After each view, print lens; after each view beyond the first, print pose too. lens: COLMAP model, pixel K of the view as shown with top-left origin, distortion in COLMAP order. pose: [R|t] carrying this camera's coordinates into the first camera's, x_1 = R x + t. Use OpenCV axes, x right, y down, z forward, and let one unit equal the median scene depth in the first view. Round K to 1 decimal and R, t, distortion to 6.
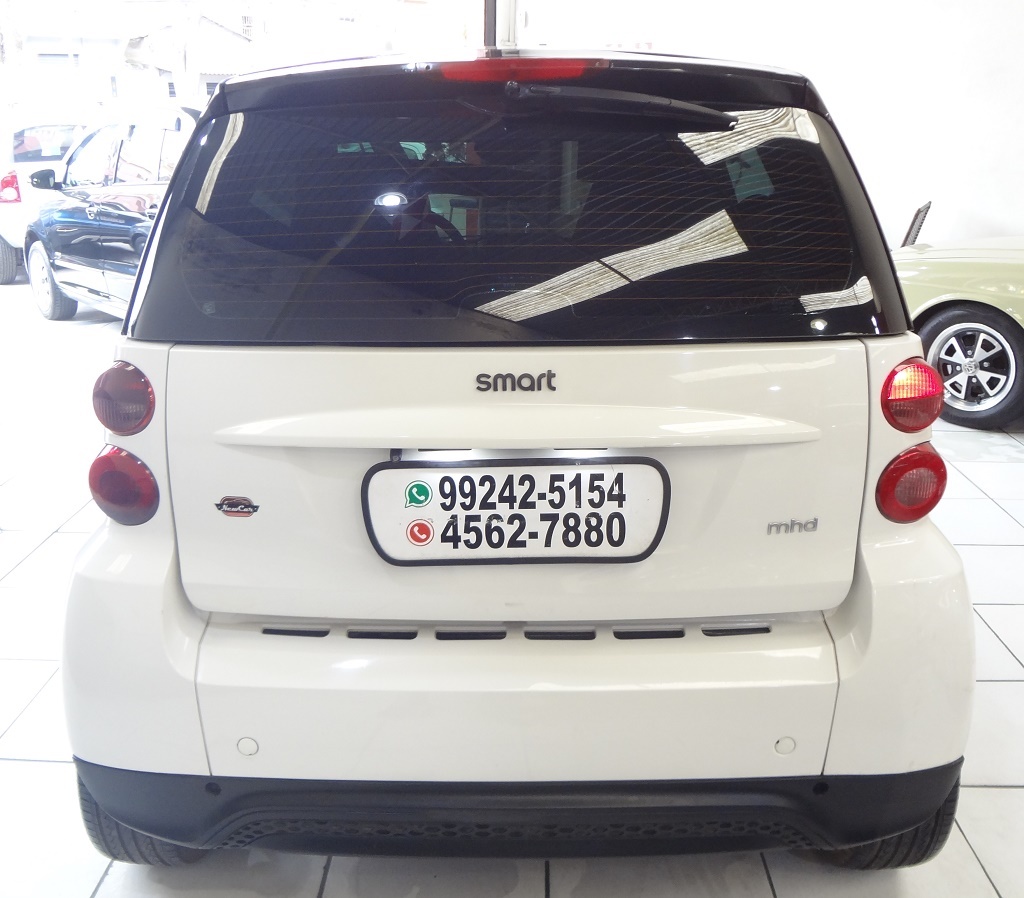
lens RADIAL K [[919.5, 0, 512.0], [0, 919.5, 449.0], [0, 0, 1]] dist [-0.002796, -0.003370]
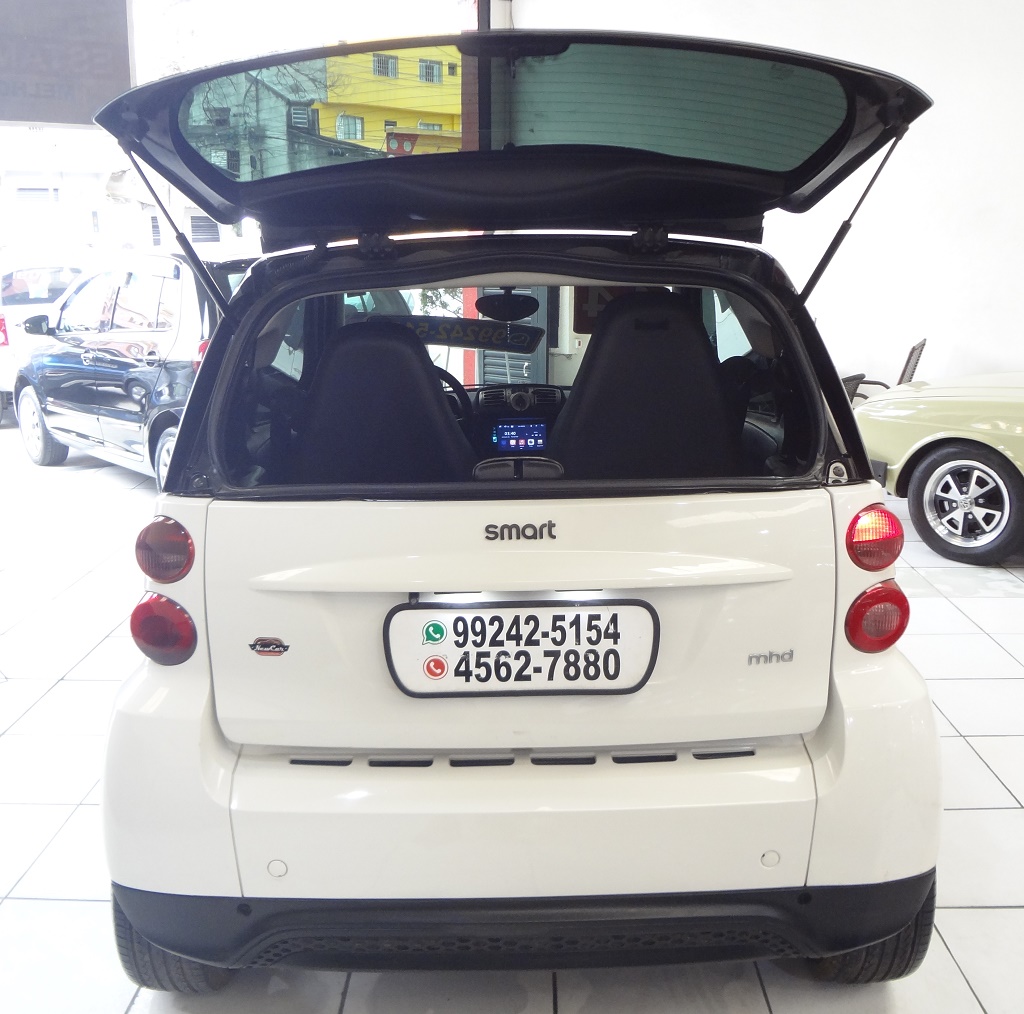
lens RADIAL K [[1002.0, 0, 528.6], [0, 1002.0, 507.4], [0, 0, 1]] dist [-0.078573, -0.000118]
pose [[0.999731, -0.012003, 0.019868, -0.008926], [0.013652, 0.996283, -0.085053, 0.001828], [-0.018773, 0.085301, 0.996178, -0.201986]]
